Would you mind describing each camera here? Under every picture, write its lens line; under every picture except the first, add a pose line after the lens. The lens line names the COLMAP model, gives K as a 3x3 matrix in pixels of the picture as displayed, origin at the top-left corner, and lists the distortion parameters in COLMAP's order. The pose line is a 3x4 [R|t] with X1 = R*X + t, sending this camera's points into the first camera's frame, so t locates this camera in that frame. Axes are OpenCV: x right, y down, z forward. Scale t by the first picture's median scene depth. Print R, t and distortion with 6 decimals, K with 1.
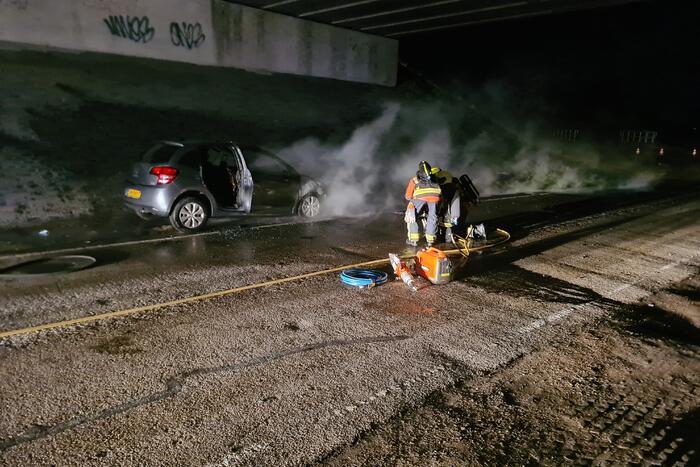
lens RADIAL K [[521.2, 0, 354.1], [0, 521.2, 234.0], [0, 0, 1]] dist [0.063306, -0.040147]
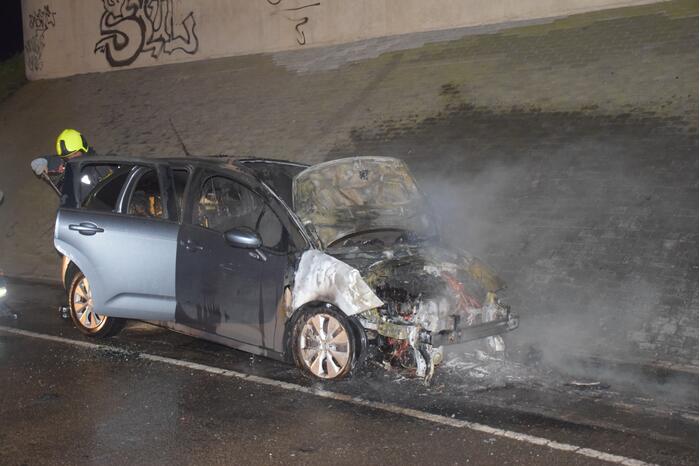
lens RADIAL K [[918.6, 0, 349.3], [0, 918.6, 230.8], [0, 0, 1]] dist [0.147621, 0.000000]
pose [[0.133309, 0.033708, -0.990501, 0.538695], [-0.199758, 0.979824, 0.006460, -0.142243], [0.970735, 0.196999, 0.137353, 1.003980]]
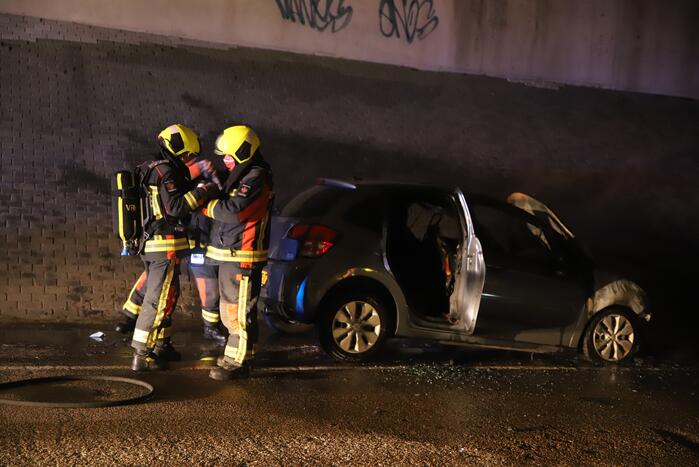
lens RADIAL K [[957.8, 0, 343.6], [0, 957.8, 234.8], [0, 0, 1]] dist [0.088697, 0.000000]
pose [[0.930649, 0.049599, -0.362537, -0.001725], [-0.113972, 0.980777, -0.158389, 0.021160], [0.347712, 0.188724, 0.918412, 0.147183]]
